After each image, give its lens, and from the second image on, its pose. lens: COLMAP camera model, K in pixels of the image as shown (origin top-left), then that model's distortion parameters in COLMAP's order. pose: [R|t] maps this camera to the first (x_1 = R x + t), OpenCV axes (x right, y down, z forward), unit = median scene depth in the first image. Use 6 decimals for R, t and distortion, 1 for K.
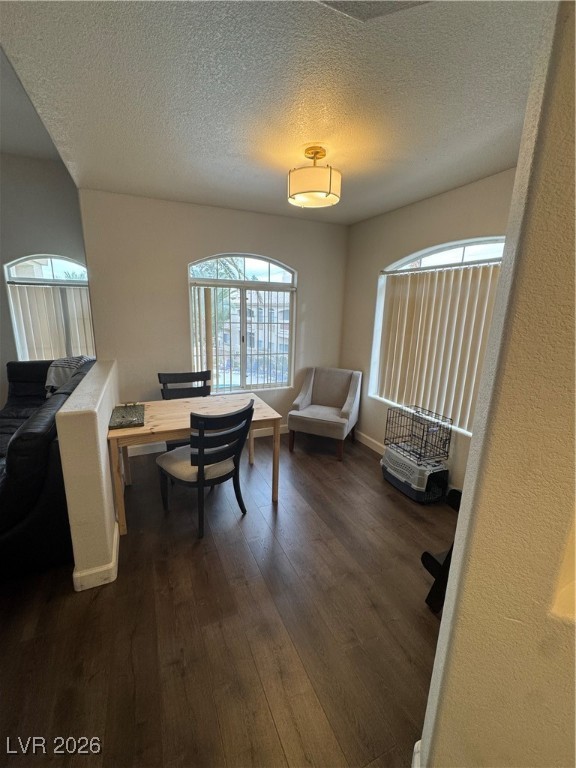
lens RADIAL K [[316.6, 0, 291.9], [0, 316.6, 385.6], [0, 0, 1]] dist [-0.001791, 0.000180]
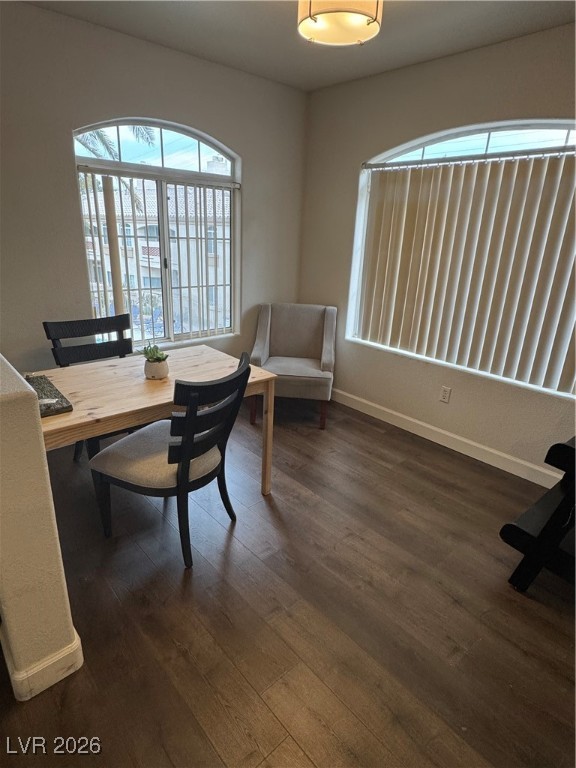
lens RADIAL K [[420.6, 0, 285.3], [0, 420.6, 380.5], [0, 0, 1]] dist [0.000819, 0.000229]
pose [[0.954106, -0.091461, 0.285161, -0.209898], [0.058671, 0.990856, 0.121499, -0.000078], [-0.293666, -0.099192, 0.950748, 0.098240]]
